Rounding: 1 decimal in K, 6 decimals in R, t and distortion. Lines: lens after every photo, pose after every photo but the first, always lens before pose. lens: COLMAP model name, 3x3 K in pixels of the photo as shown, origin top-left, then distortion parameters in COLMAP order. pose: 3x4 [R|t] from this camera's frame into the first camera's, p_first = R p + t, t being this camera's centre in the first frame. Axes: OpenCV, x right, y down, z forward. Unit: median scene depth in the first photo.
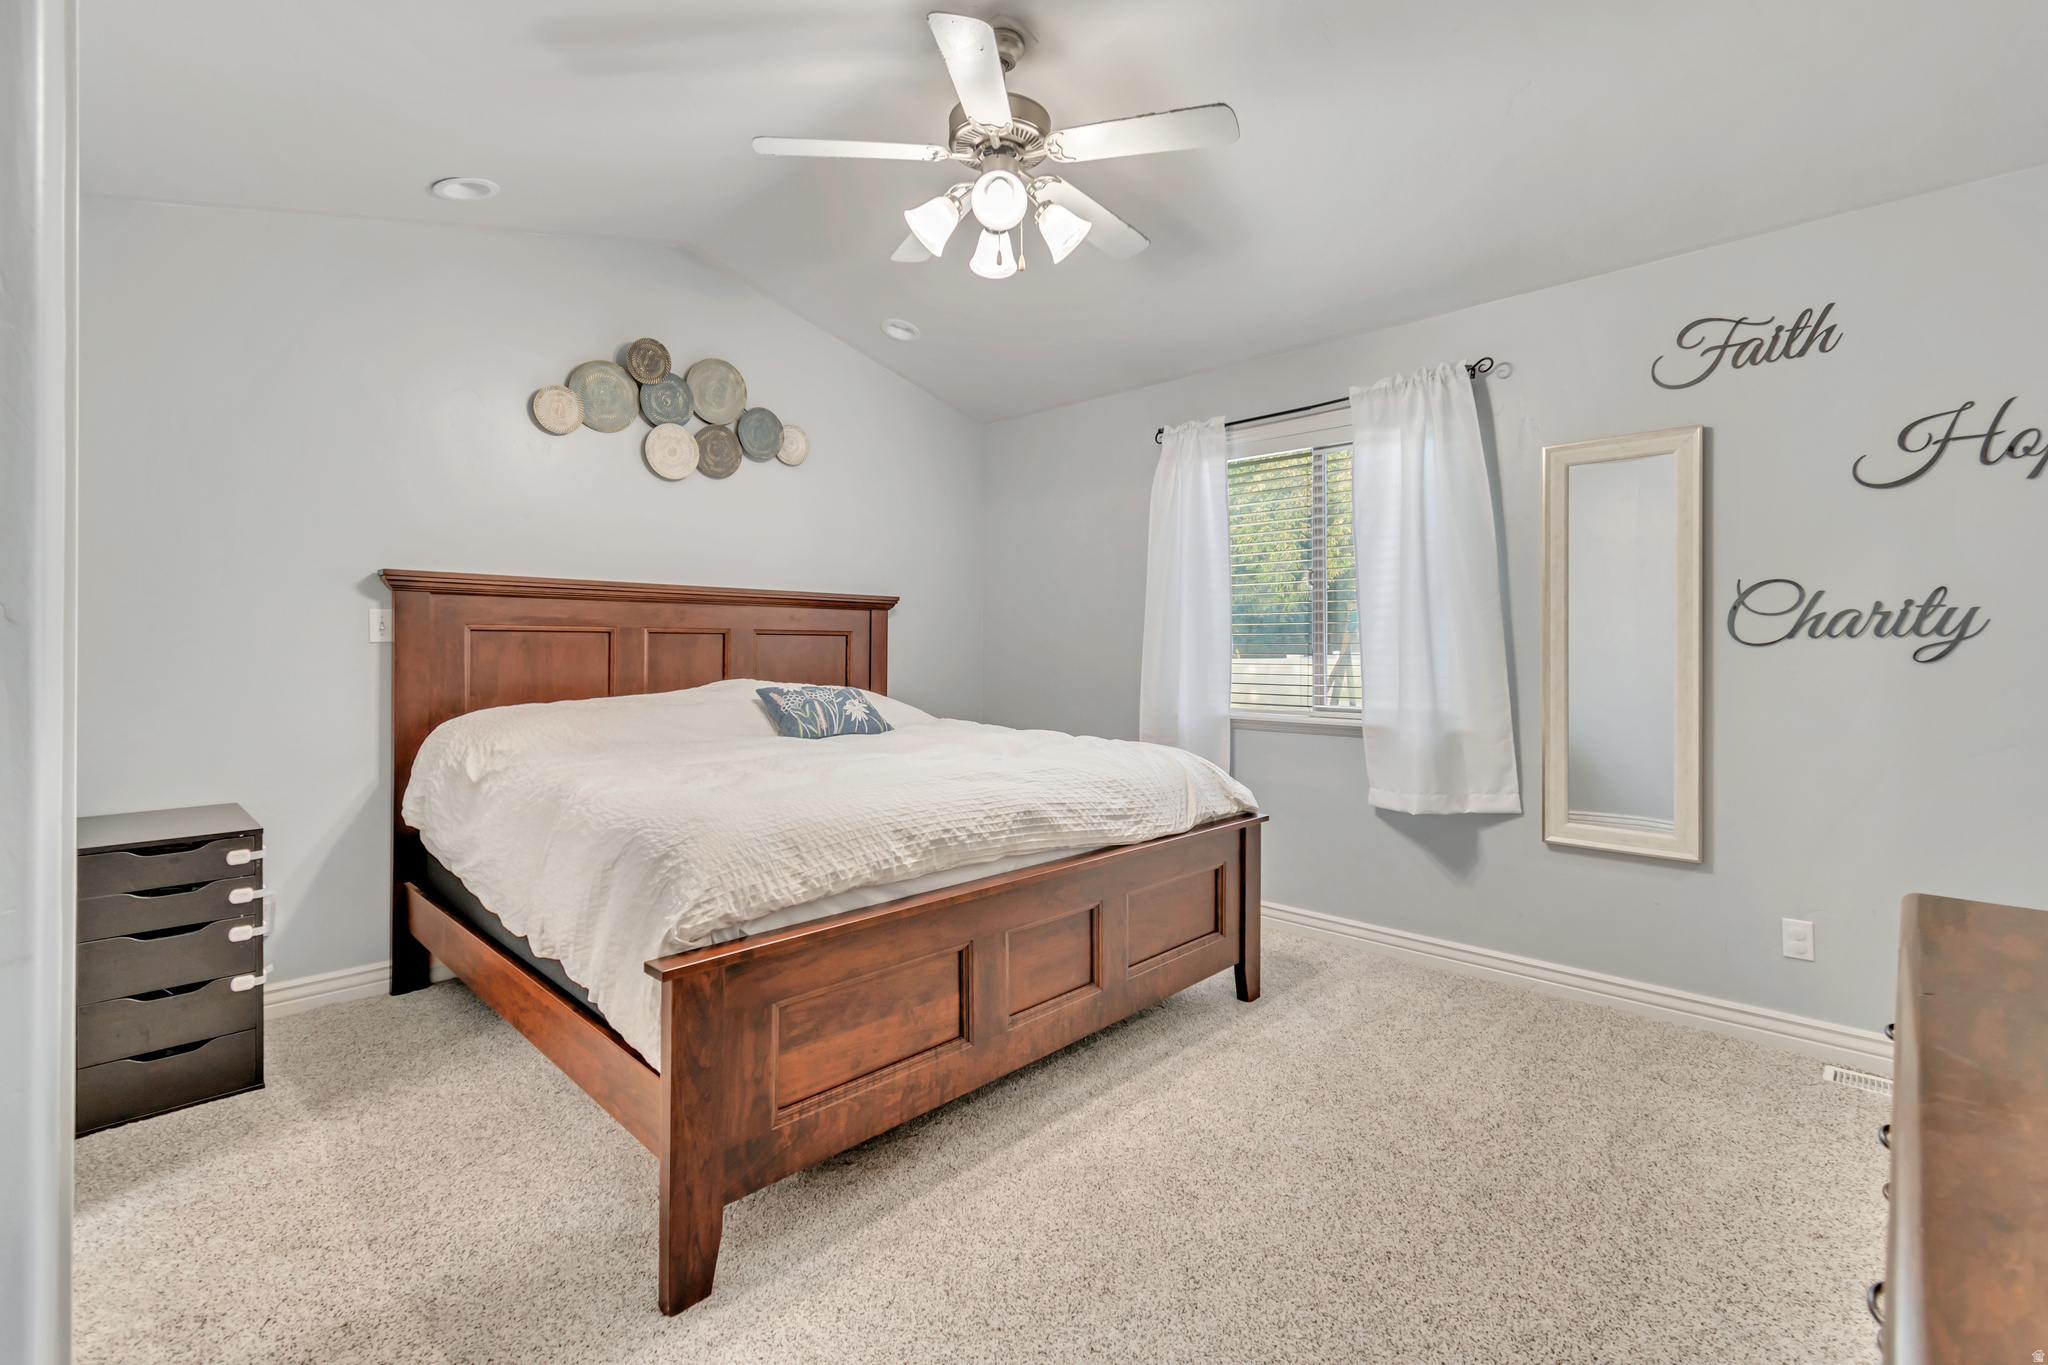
lens RADIAL K [[916.4, 0, 1030.6], [0, 916.4, 661.7], [0, 0, 1]] dist [0.005469, -0.000417]
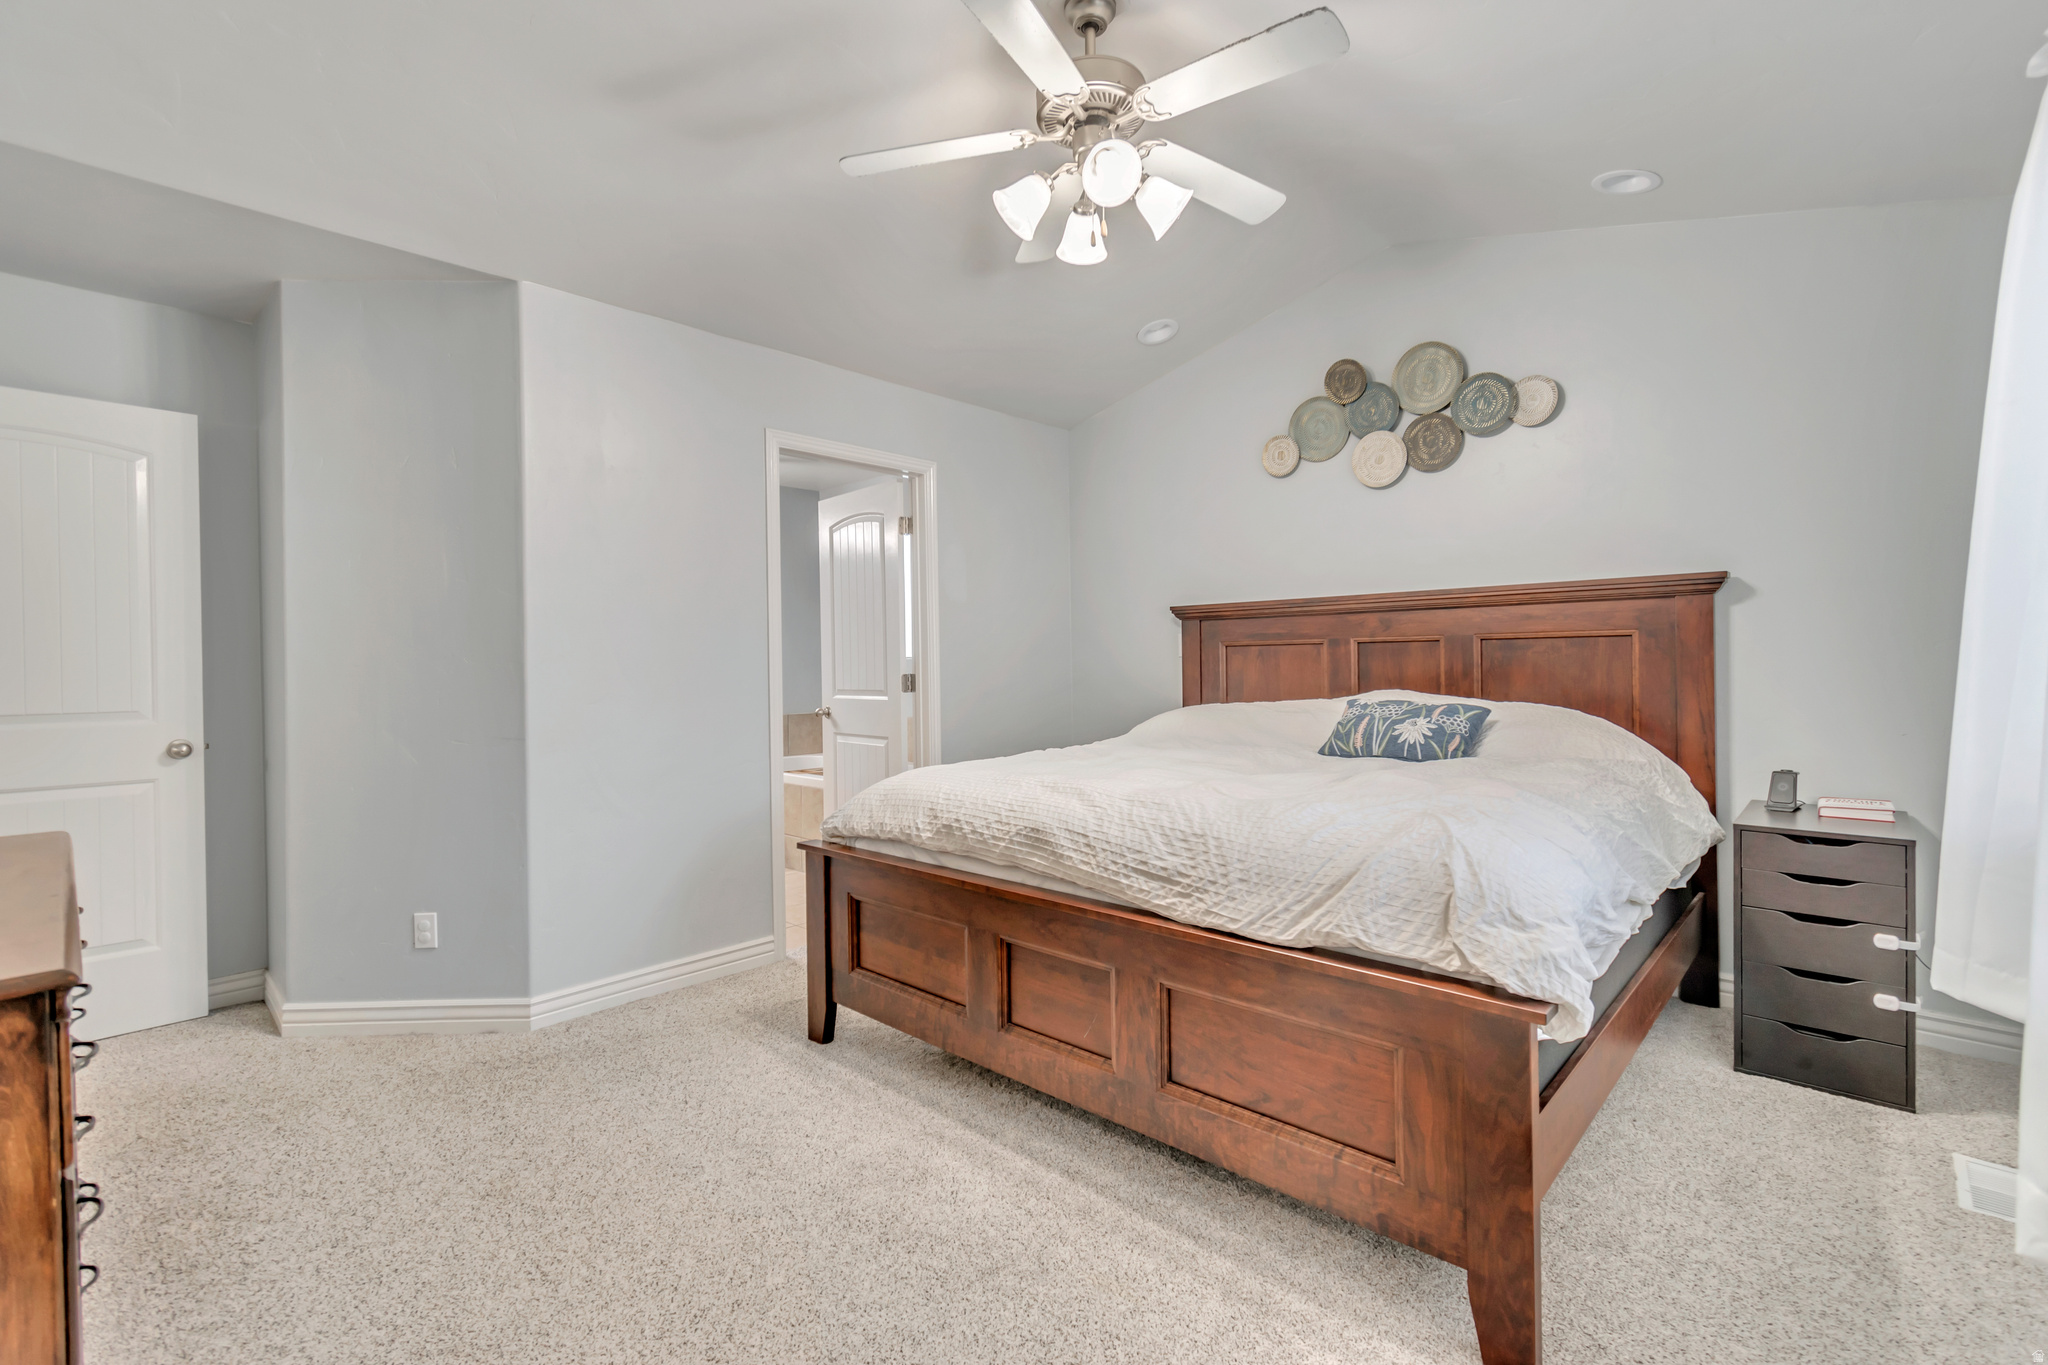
lens RADIAL K [[916.4, 0, 1030.8], [0, 916.4, 680.2], [0, 0, 1]] dist [0.005469, -0.000417]
pose [[-0.001442, 0.014584, -0.999893, 0.847707], [0.000019, 0.999894, 0.014584, -0.006629], [0.999999, 0.000002, -0.001442, 0.879791]]
